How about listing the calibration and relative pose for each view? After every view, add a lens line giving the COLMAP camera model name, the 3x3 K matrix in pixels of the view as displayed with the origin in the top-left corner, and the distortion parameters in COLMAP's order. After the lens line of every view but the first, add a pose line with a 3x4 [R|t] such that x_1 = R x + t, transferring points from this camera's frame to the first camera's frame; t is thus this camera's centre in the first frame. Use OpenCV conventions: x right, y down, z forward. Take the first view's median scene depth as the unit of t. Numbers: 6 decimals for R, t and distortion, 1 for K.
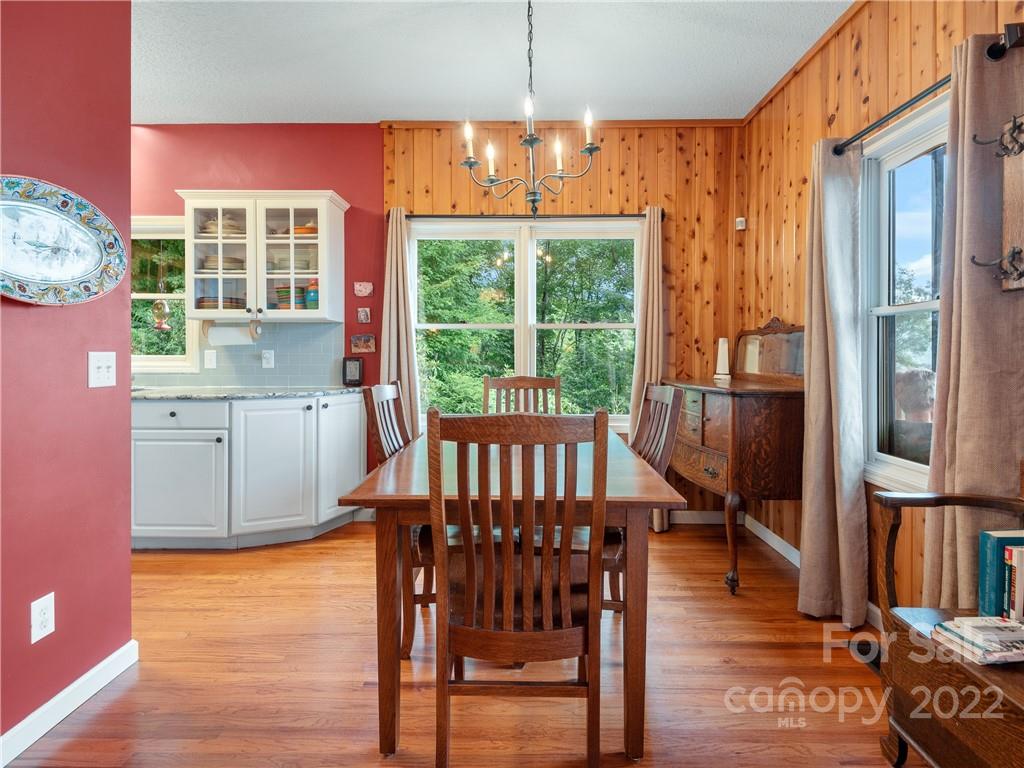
lens RADIAL K [[576.8, 0, 518.9], [0, 576.8, 357.3], [0, 0, 1]] dist [0.027142, -0.012623]
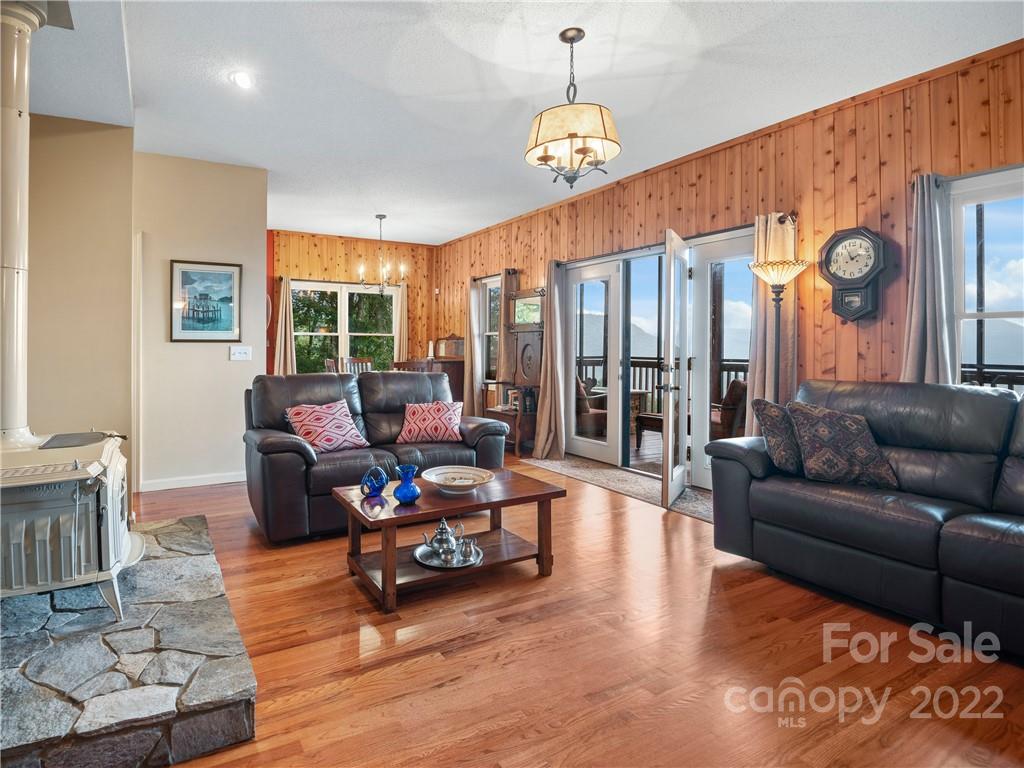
lens RADIAL K [[576.8, 0, 501.3], [0, 576.8, 351.3], [0, 0, 1]] dist [0.027142, -0.012623]
pose [[0.849045, 0.004027, 0.528306, -0.623847], [-0.002706, 0.999991, -0.003274, 0.014936], [-0.528314, 0.001350, 0.849048, -1.101484]]
